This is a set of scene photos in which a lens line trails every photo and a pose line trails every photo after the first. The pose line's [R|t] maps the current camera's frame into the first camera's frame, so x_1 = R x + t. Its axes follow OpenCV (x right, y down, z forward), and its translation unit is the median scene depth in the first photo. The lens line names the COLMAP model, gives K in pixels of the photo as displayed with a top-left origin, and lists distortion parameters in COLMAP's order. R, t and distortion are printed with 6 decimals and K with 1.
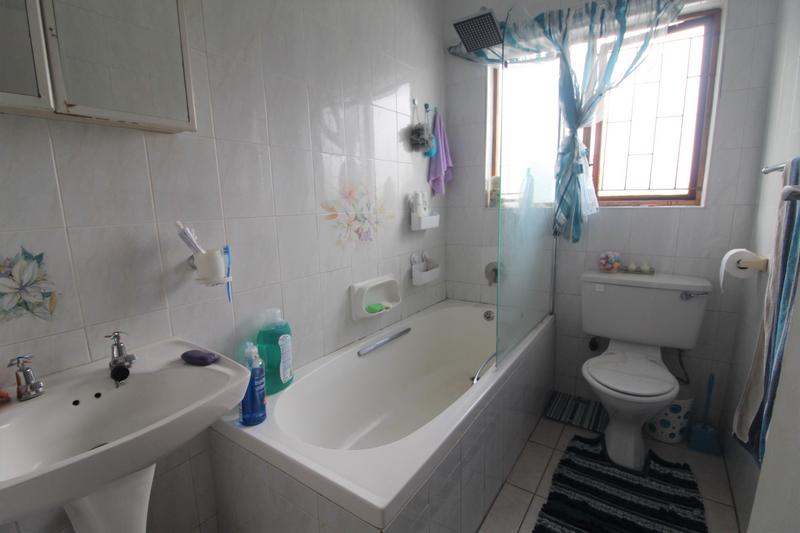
lens RADIAL K [[370.5, 0, 397.7], [0, 370.5, 266.6], [0, 0, 1]] dist [-0.008177, -0.007109]
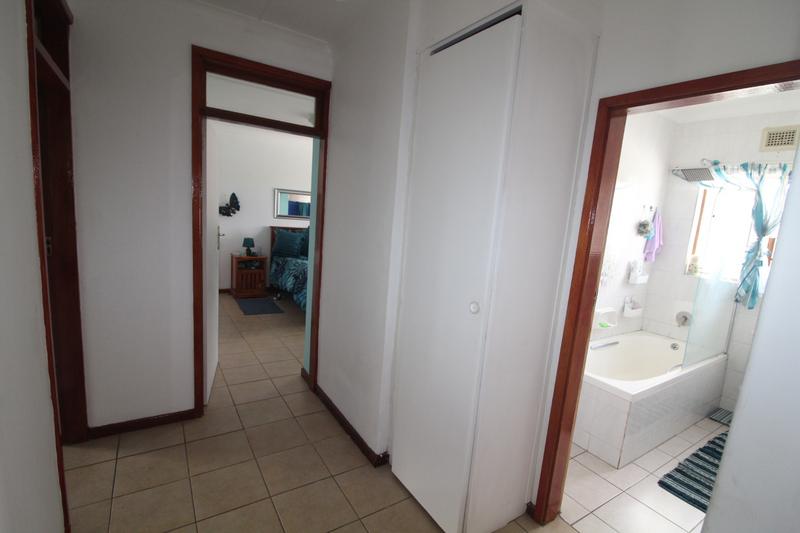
lens RADIAL K [[370.5, 0, 402.6], [0, 370.5, 270.5], [0, 0, 1]] dist [-0.008177, -0.007109]
pose [[0.921378, 0.148426, -0.359211, -0.315160], [-0.159672, 0.987169, -0.001663, 0.009275], [0.354355, 0.058889, 0.933255, -0.896753]]
